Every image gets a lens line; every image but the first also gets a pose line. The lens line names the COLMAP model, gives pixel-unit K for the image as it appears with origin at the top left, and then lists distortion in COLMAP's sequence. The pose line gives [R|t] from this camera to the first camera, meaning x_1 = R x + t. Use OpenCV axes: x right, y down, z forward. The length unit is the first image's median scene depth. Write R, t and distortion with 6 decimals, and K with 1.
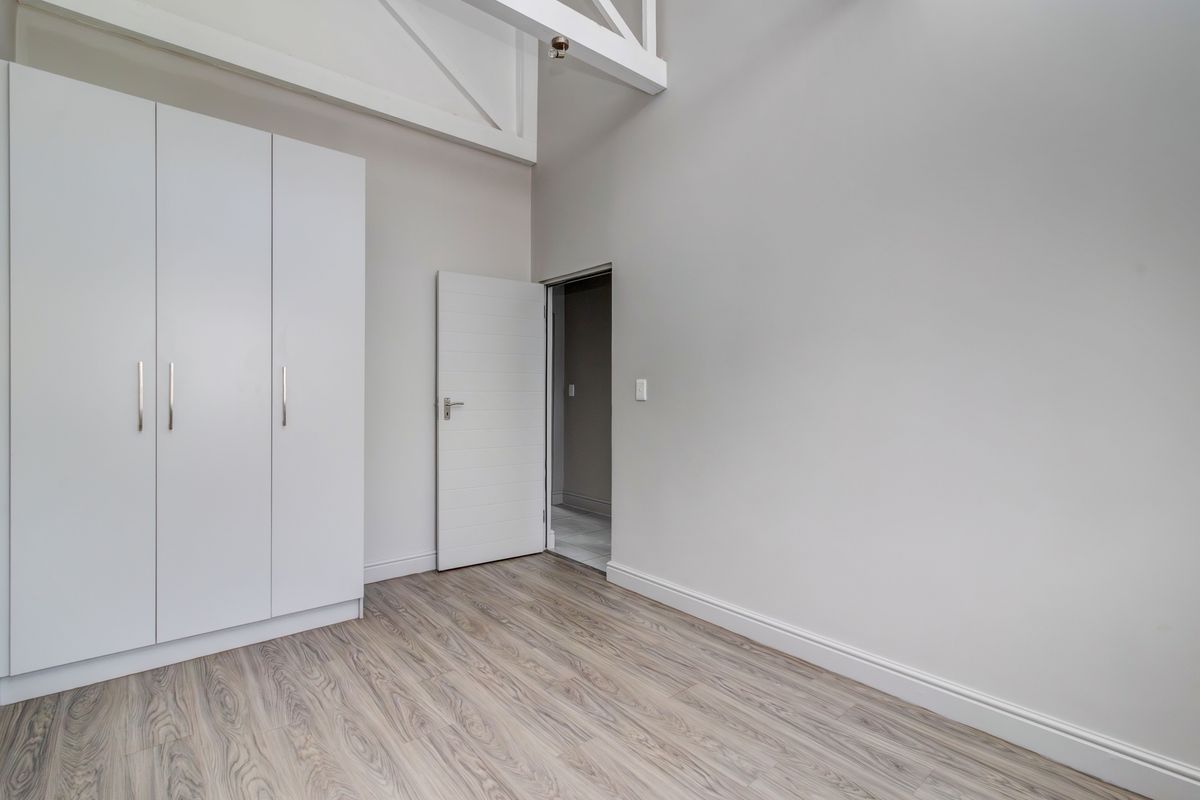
lens RADIAL K [[557.4, 0, 598.9], [0, 557.4, 398.8], [0, 0, 1]] dist [0.005058, 0.000704]
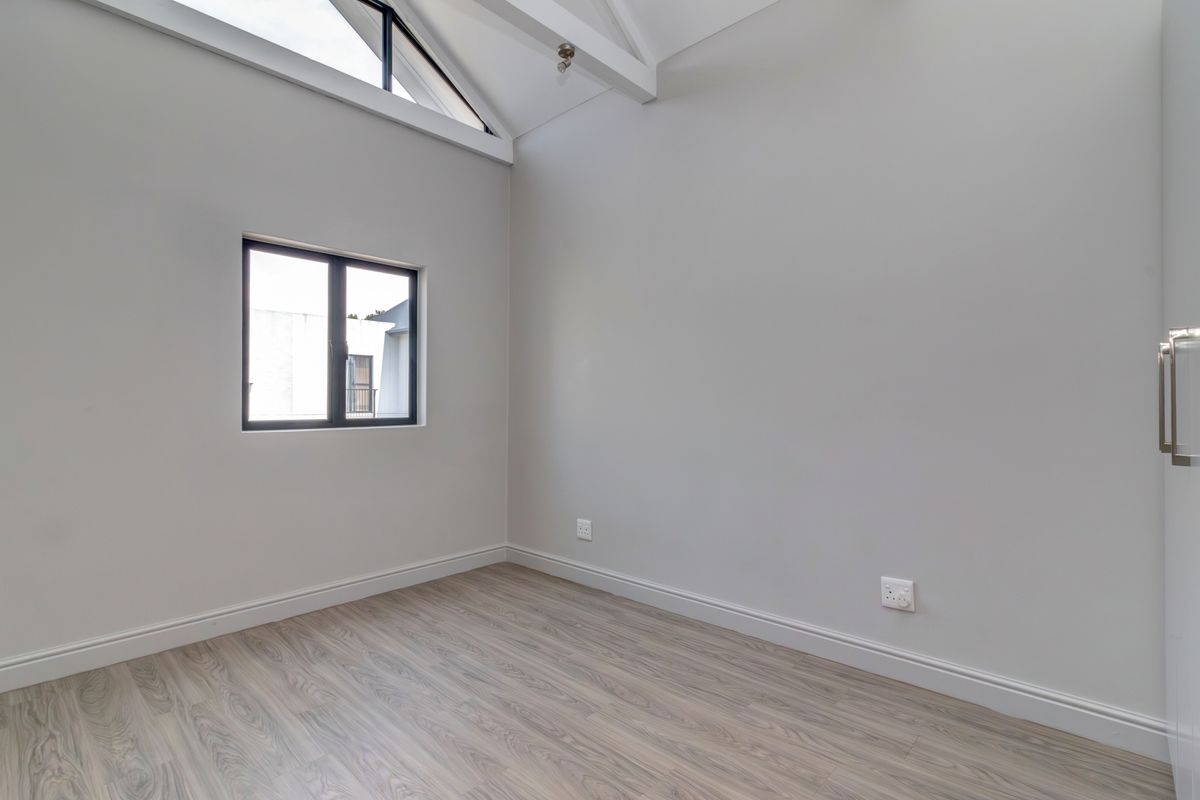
lens RADIAL K [[557.4, 0, 601.4], [0, 557.4, 400.3], [0, 0, 1]] dist [0.005058, 0.000704]
pose [[-0.992339, -0.006115, -0.123392, -0.114472], [-0.006519, 0.999975, 0.002876, 0.000330], [0.123371, 0.003659, -0.992354, 2.022625]]
